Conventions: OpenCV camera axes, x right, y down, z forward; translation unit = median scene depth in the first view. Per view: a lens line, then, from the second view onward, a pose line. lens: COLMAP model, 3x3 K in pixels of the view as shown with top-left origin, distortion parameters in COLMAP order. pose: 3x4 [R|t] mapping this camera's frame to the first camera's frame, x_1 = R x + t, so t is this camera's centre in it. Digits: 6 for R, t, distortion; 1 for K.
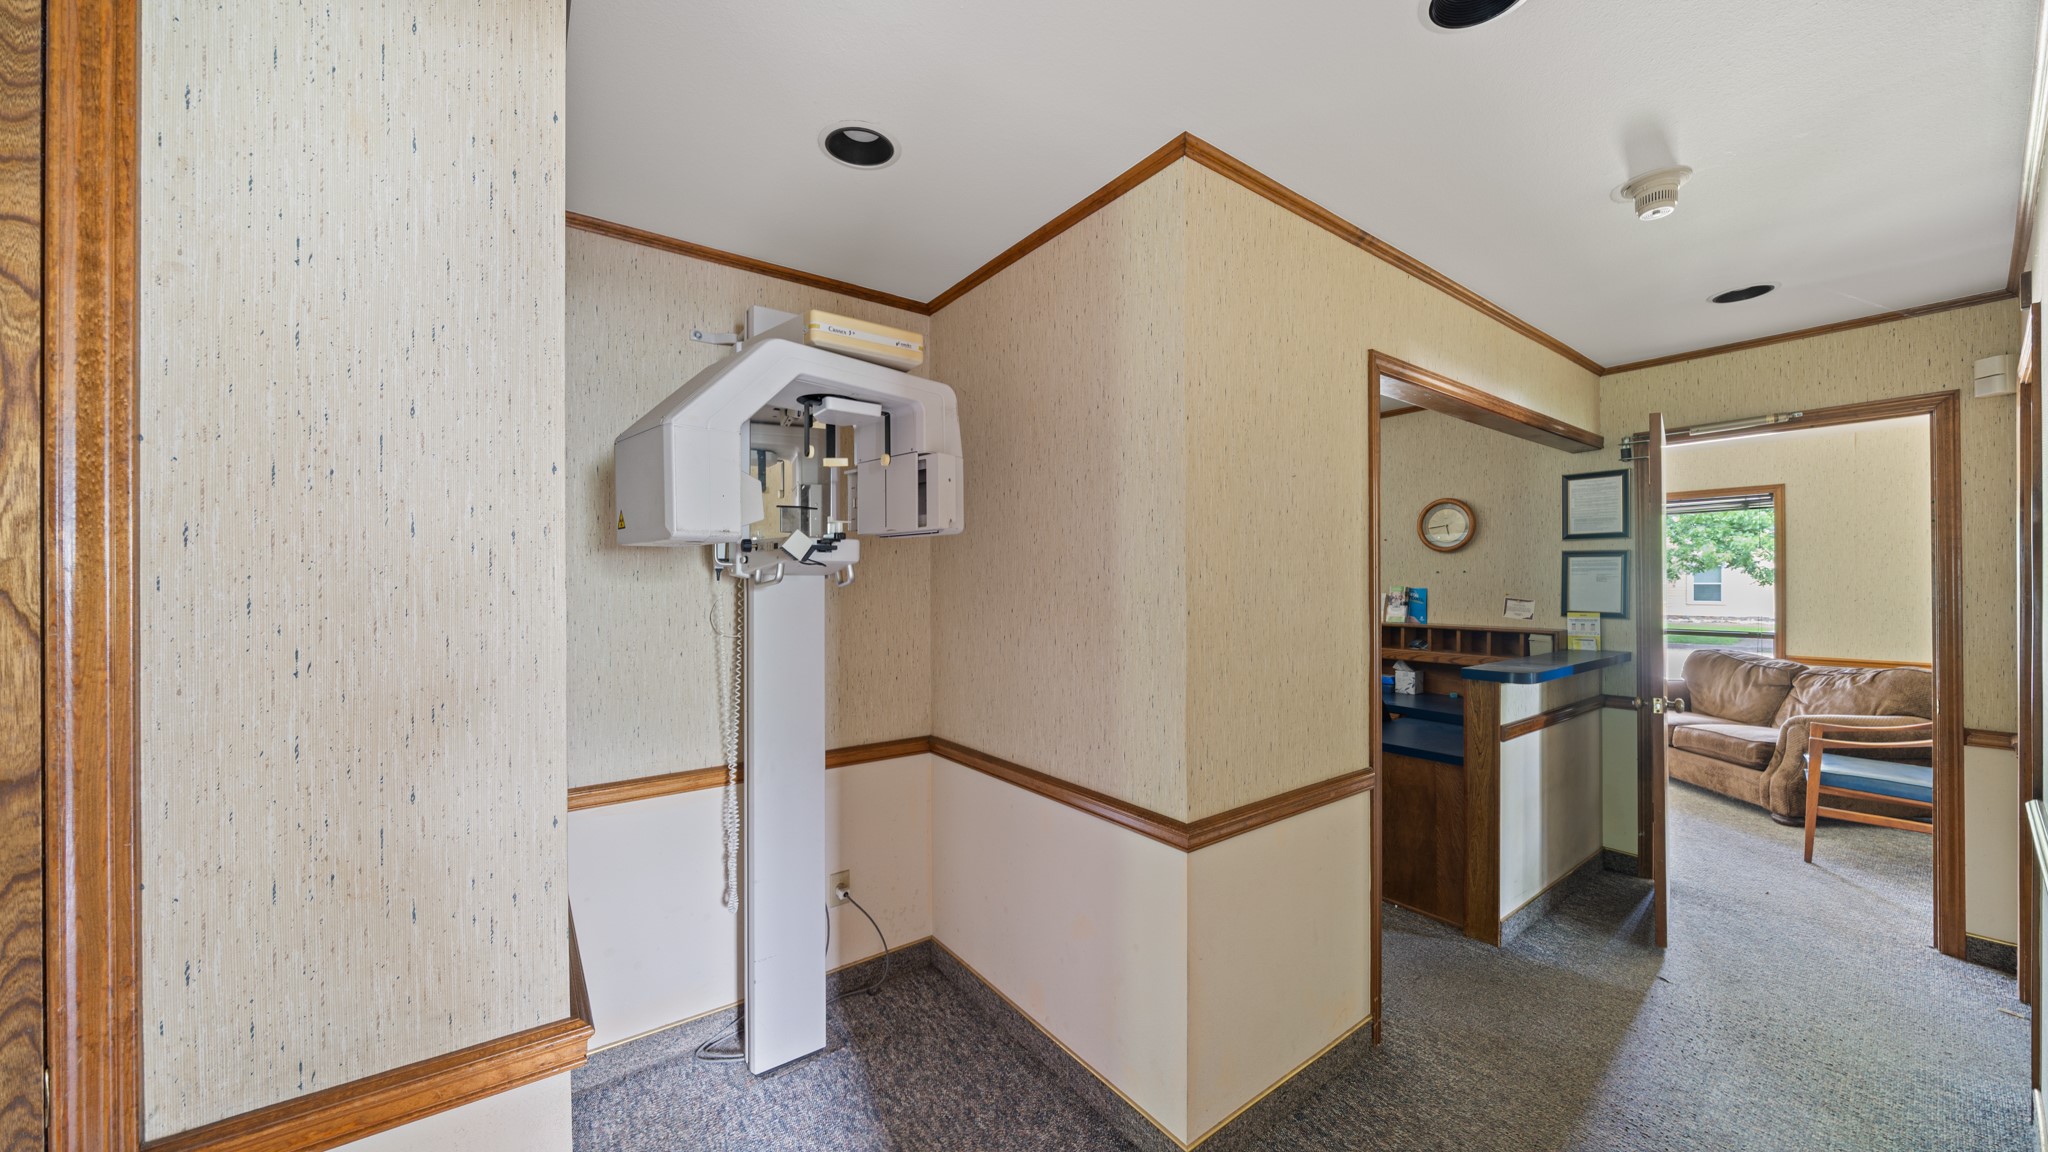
lens RADIAL K [[703.6, 0, 1024.0], [0, 703.6, 576.0], [0, 0, 1]] dist [-0.001232, -0.000051]
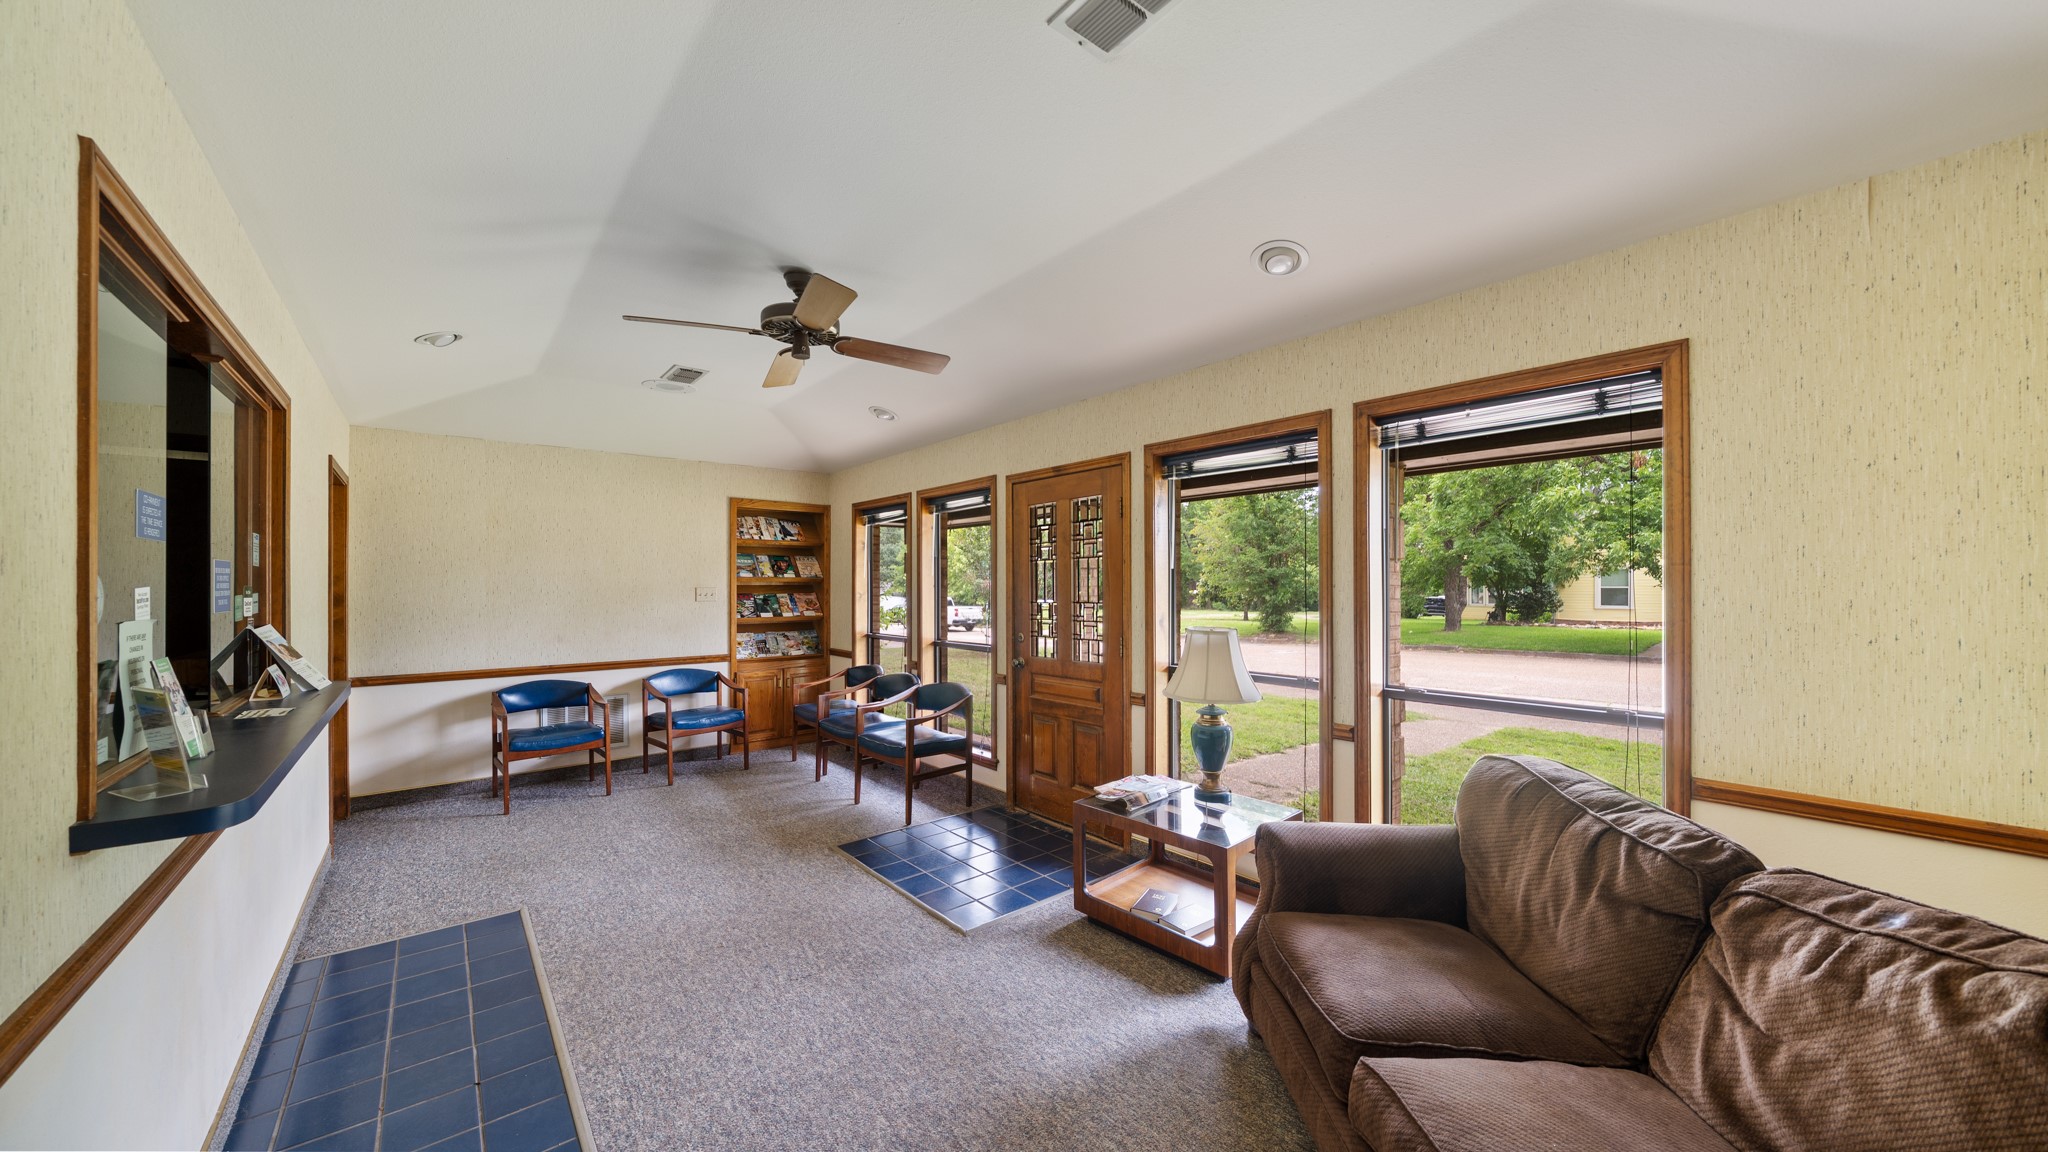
lens RADIAL K [[697.6, 0, 1008.1], [0, 697.6, 573.5], [0, 0, 1]] dist [0.012054, 0.000054]
pose [[0.998702, 0.003811, 0.050794, 0.716362], [-0.003648, 0.999988, -0.003316, -0.002257], [-0.050806, 0.003126, 0.998704, 0.656018]]
